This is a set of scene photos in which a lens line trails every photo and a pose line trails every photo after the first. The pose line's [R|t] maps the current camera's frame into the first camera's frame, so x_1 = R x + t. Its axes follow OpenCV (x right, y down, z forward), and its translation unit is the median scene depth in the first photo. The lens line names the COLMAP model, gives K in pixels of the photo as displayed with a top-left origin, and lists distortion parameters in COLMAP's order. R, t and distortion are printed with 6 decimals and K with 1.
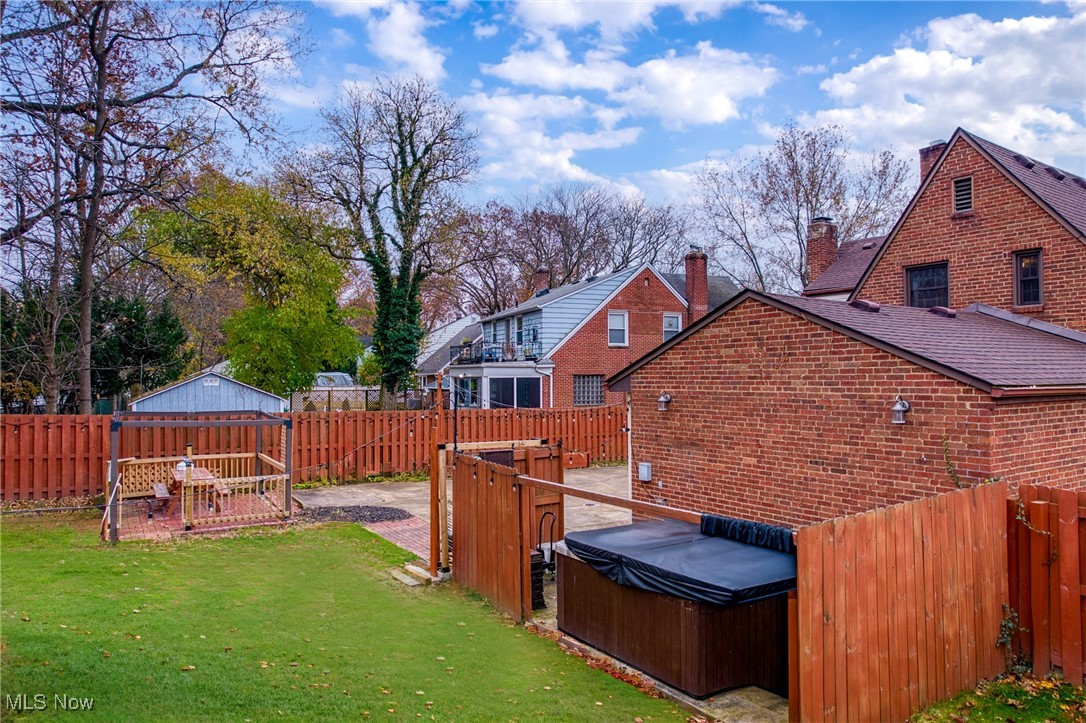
lens RADIAL K [[710.7, 0, 543.0], [0, 710.7, 361.5], [0, 0, 1]] dist [-0.000127, -0.000003]
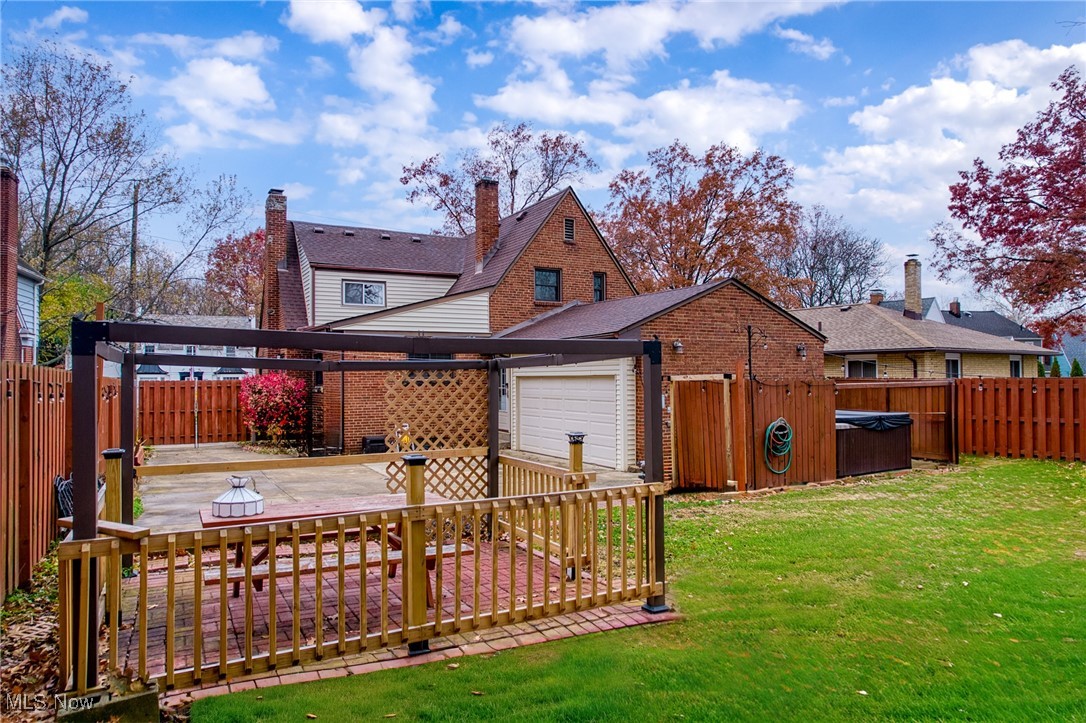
lens RADIAL K [[710.7, 0, 543.0], [0, 710.7, 361.5], [0, 0, 1]] dist [-0.000127, -0.000003]
pose [[0.079312, 0.030365, 0.996387, -1.060206], [-0.020456, 0.999375, -0.028828, 0.113733], [-0.996640, -0.018096, 0.079884, 1.012341]]
